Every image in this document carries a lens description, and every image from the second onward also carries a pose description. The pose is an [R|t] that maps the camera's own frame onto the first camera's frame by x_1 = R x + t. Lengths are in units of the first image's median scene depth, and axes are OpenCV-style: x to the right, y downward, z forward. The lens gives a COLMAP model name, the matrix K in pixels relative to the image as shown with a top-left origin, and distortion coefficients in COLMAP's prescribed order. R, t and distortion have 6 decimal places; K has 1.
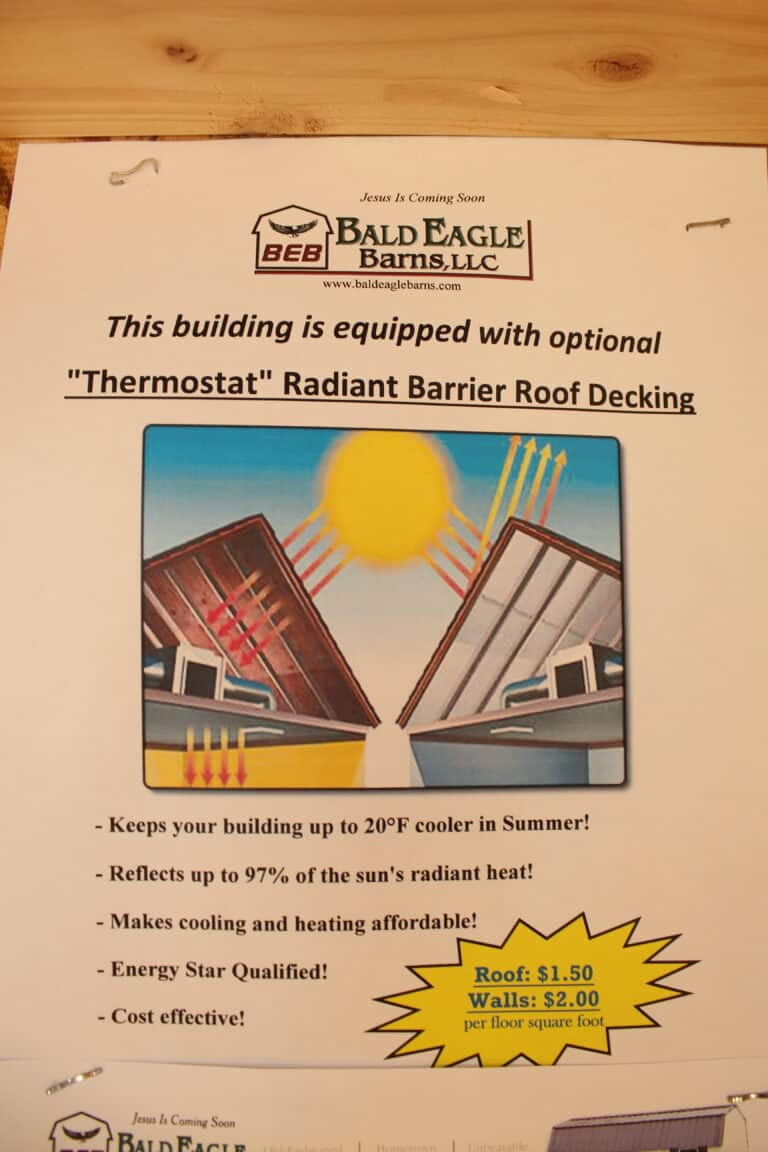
lens RADIAL K [[965.3, 0, 402.5], [0, 965.3, 572.2], [0, 0, 1]] dist [-0.175124, 0.155339]
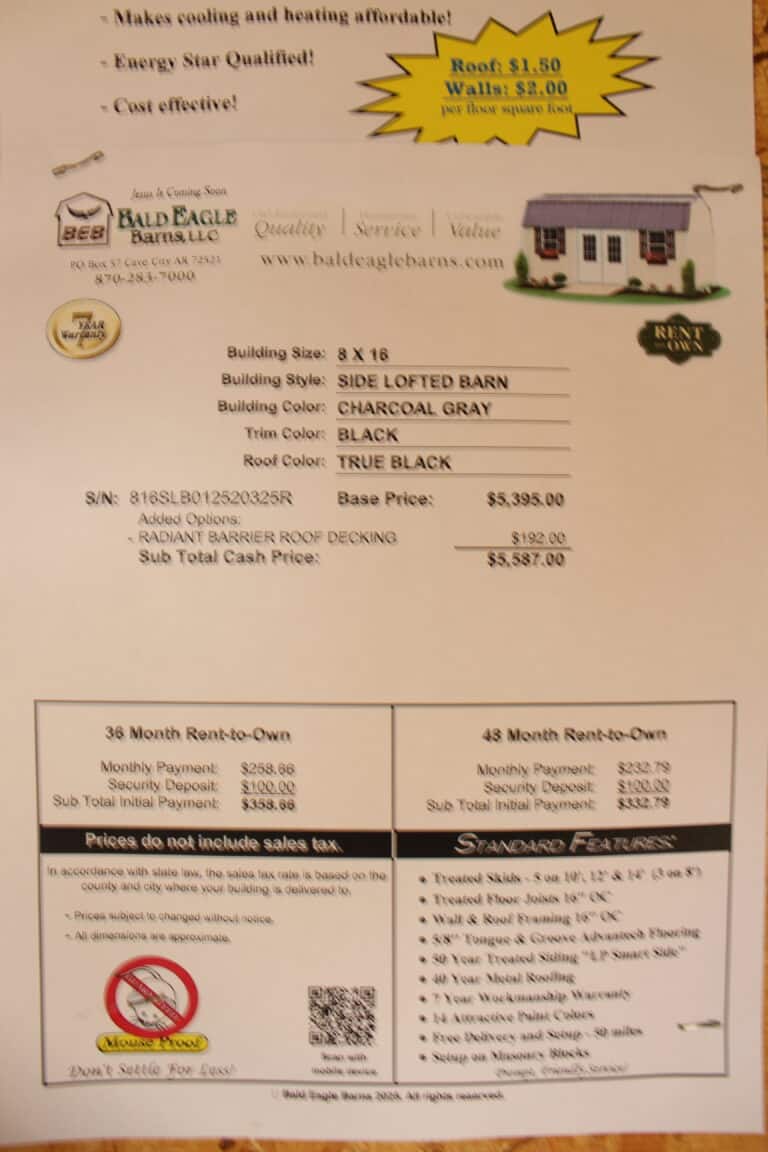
lens RADIAL K [[965.3, 0, 402.5], [0, 965.3, 572.2], [0, 0, 1]] dist [-0.175124, 0.155339]
pose [[0.999886, -0.010770, -0.010591, 0.026823], [0.011298, 0.998628, 0.051136, 0.958097], [0.010026, -0.051250, 0.998636, -0.096092]]
